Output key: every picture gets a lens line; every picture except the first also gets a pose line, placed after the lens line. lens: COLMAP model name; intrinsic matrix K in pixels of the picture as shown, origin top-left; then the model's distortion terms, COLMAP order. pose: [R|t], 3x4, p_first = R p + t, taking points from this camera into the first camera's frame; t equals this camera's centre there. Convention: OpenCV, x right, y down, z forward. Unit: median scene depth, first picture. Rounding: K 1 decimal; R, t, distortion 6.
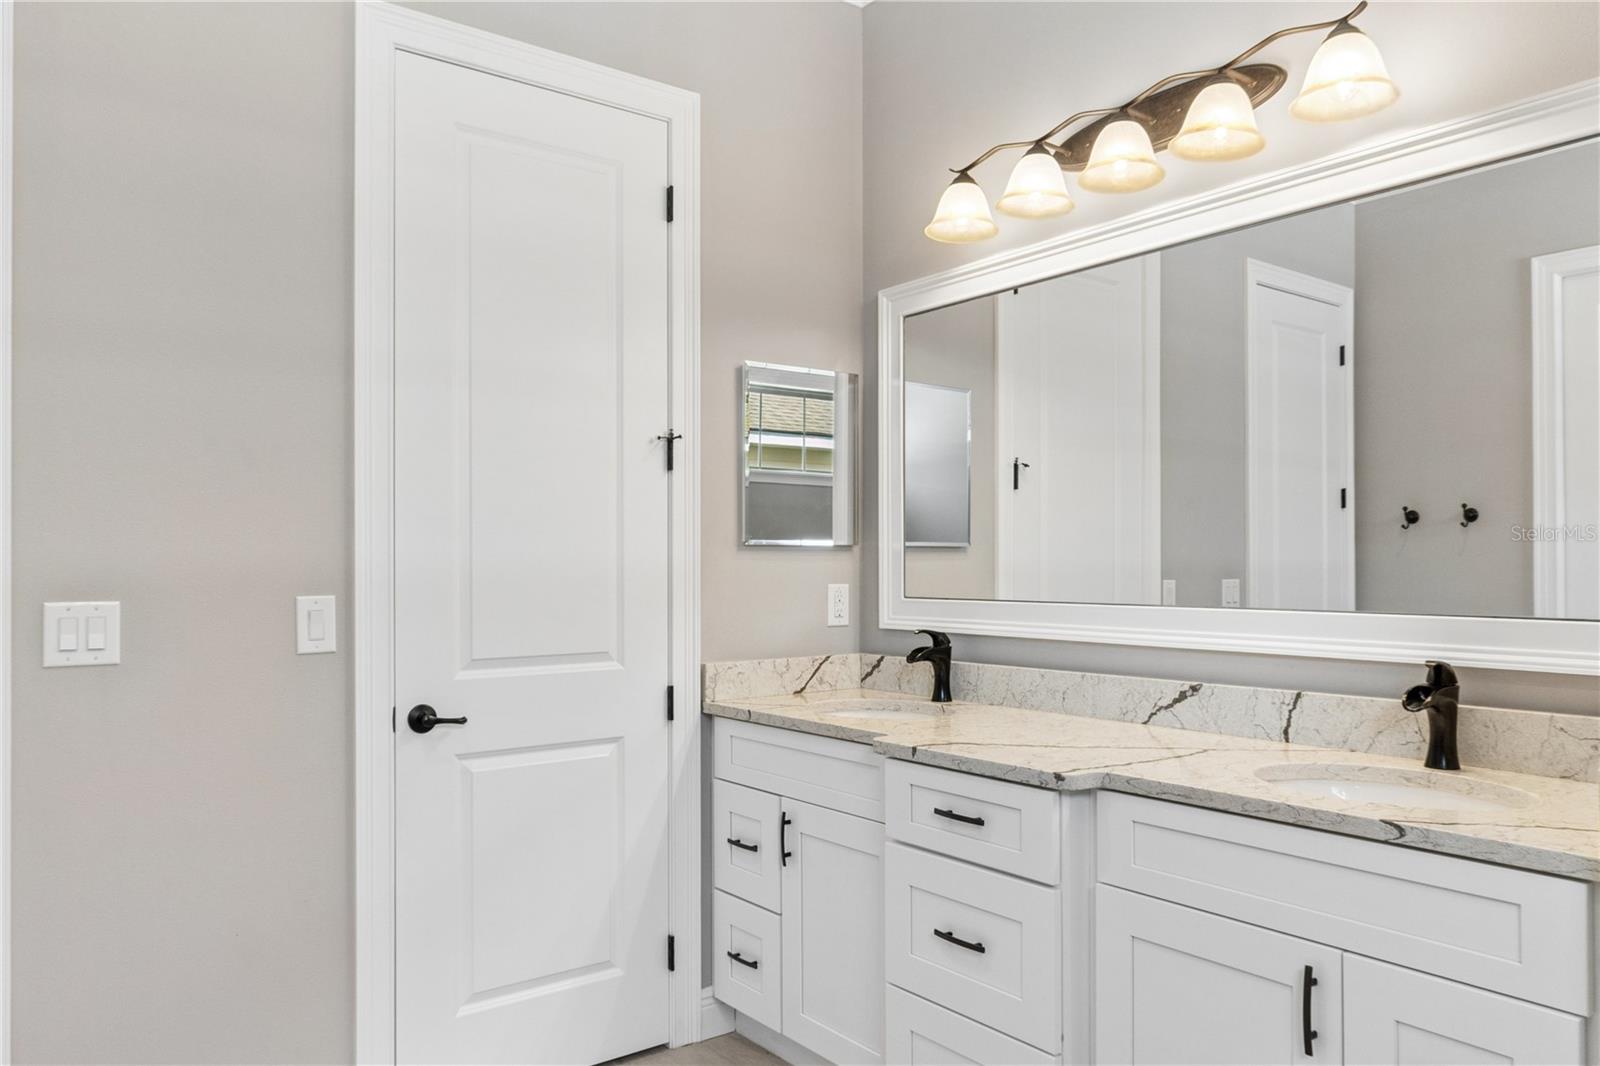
lens RADIAL K [[1115.0, 0, 798.9], [0, 1115.0, 561.8], [0, 0, 1]] dist [-0.001328, 0.001289]
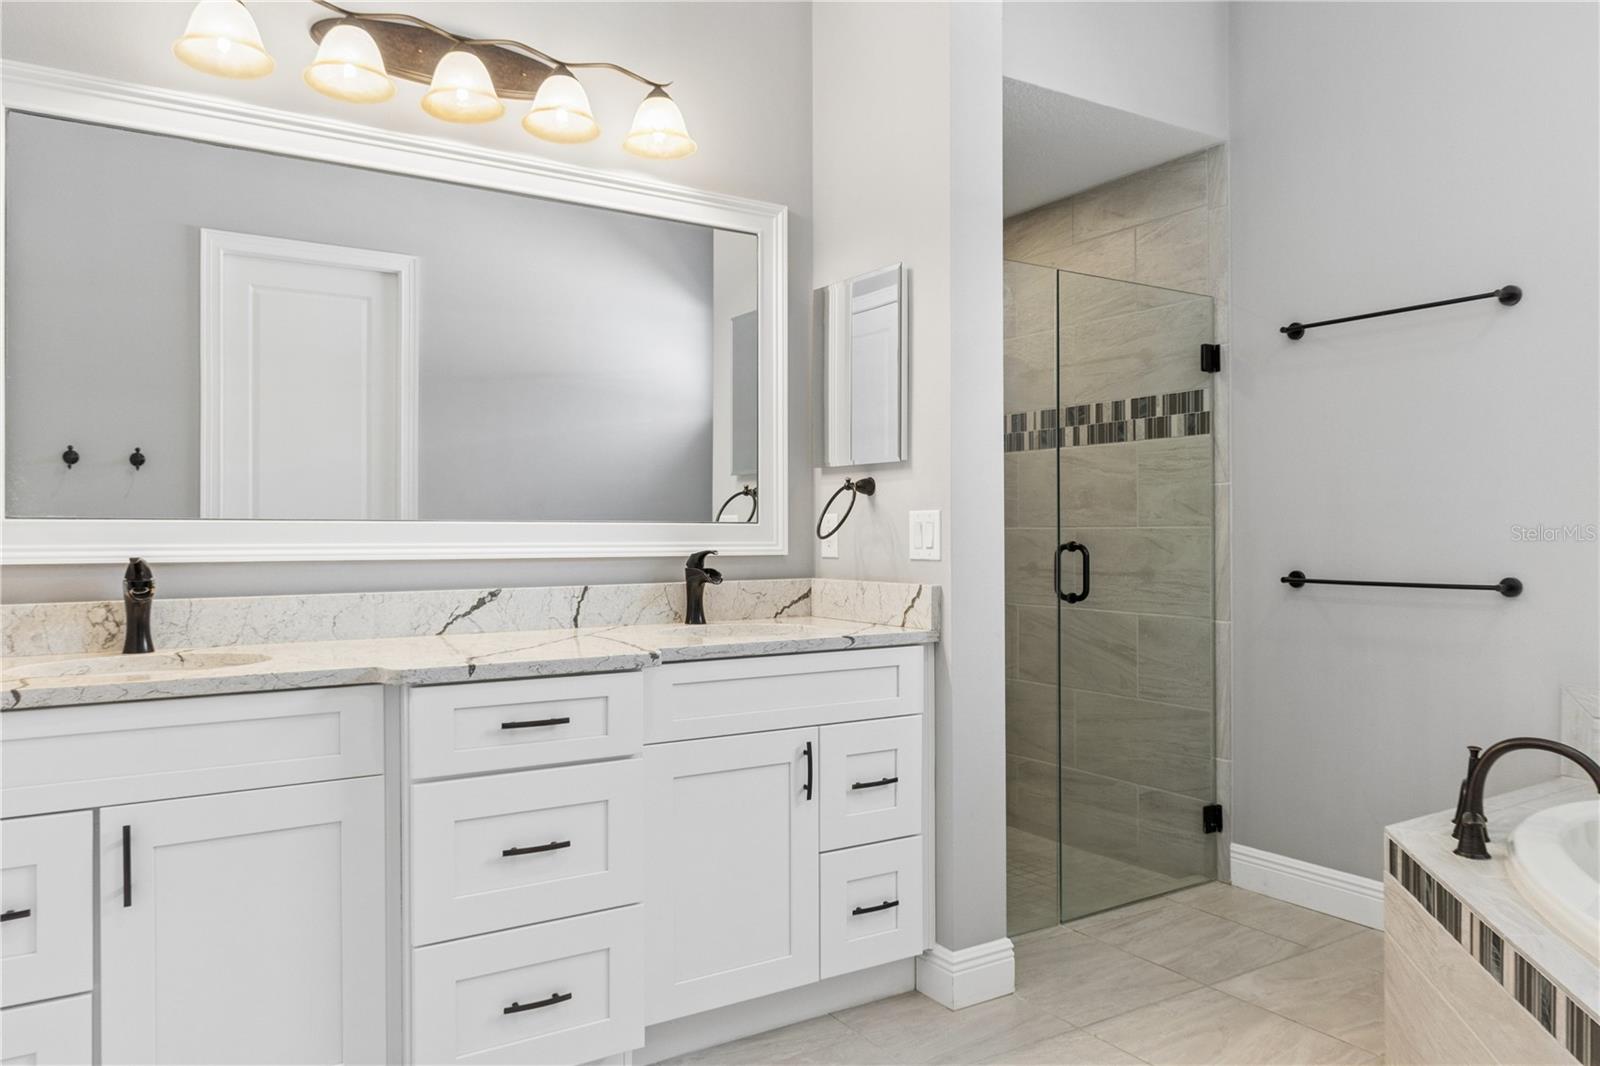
lens RADIAL K [[1104.9, 0, 800.7], [0, 1104.9, 547.0], [0, 0, 1]] dist [-0.008906, 0.005891]
pose [[0.081893, -0.010061, 0.996590, -0.731320], [-0.003524, 0.999940, 0.010384, 0.055017], [-0.996635, -0.004363, 0.081853, 0.615712]]
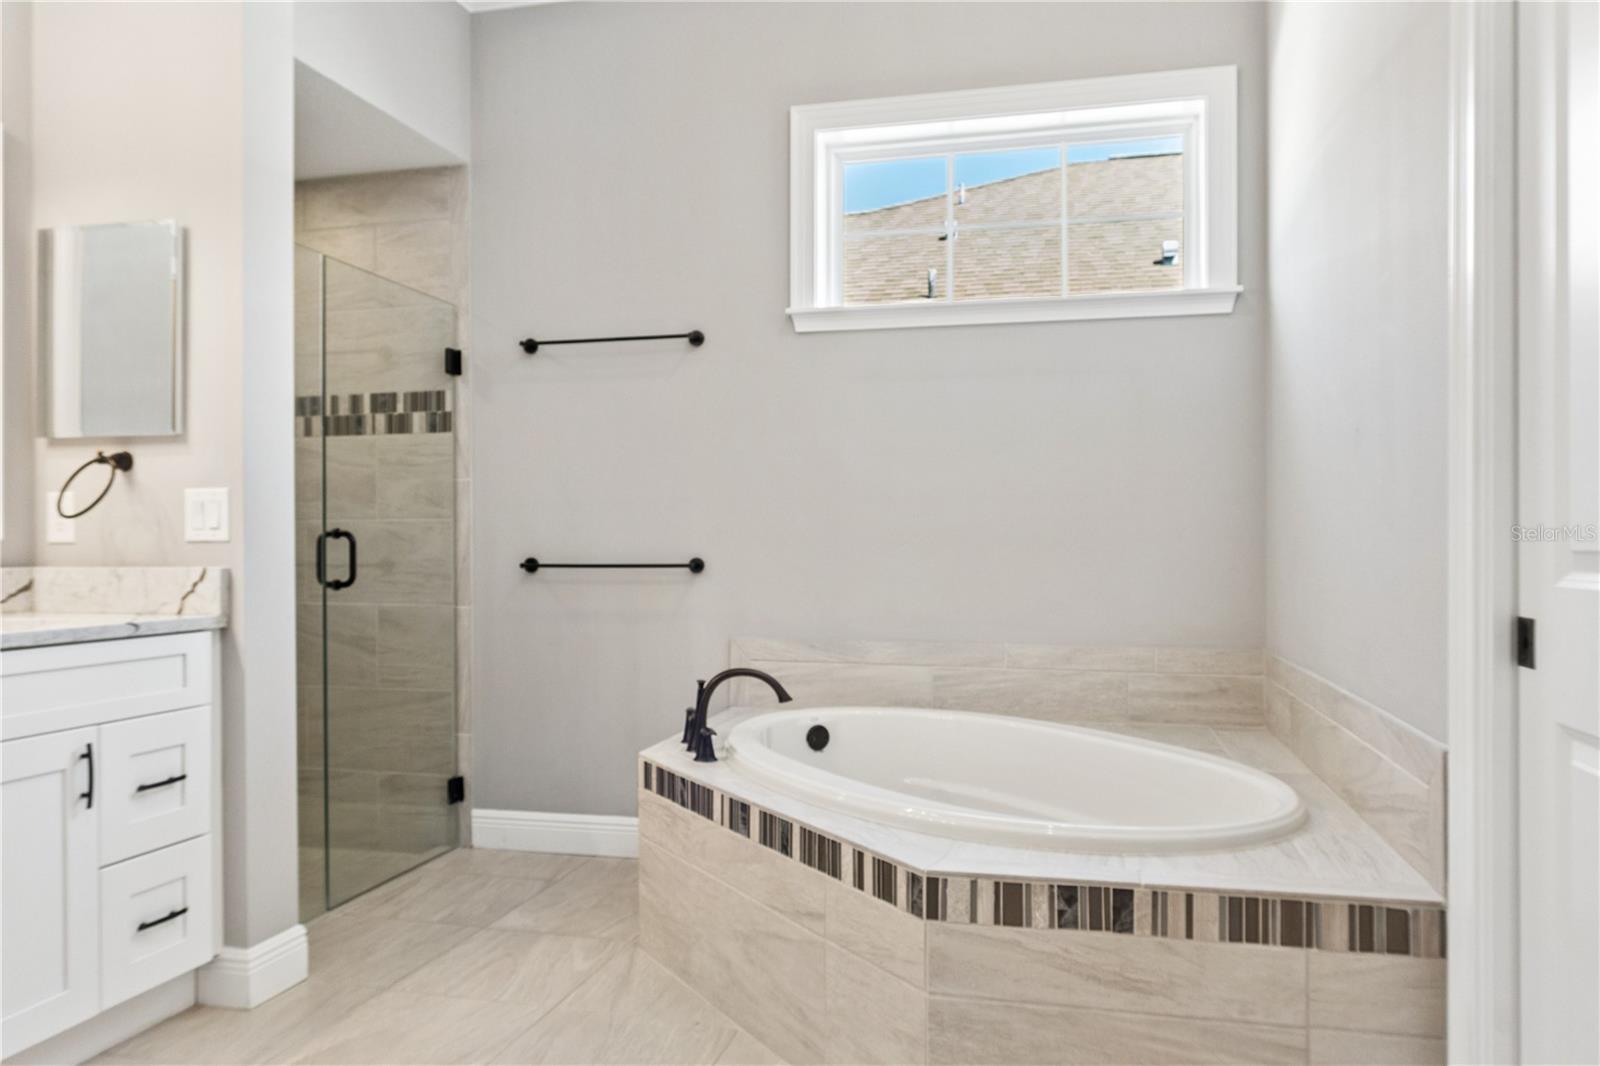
lens RADIAL K [[1132.9, 0, 804.0], [0, 1132.9, 575.9], [0, 0, 1]] dist [-0.007258, -0.000992]
pose [[-0.630920, -0.013890, 0.775723, -0.800972], [0.000399, 0.999834, 0.018227, 0.093492], [-0.775847, 0.011809, -0.630810, 0.824920]]
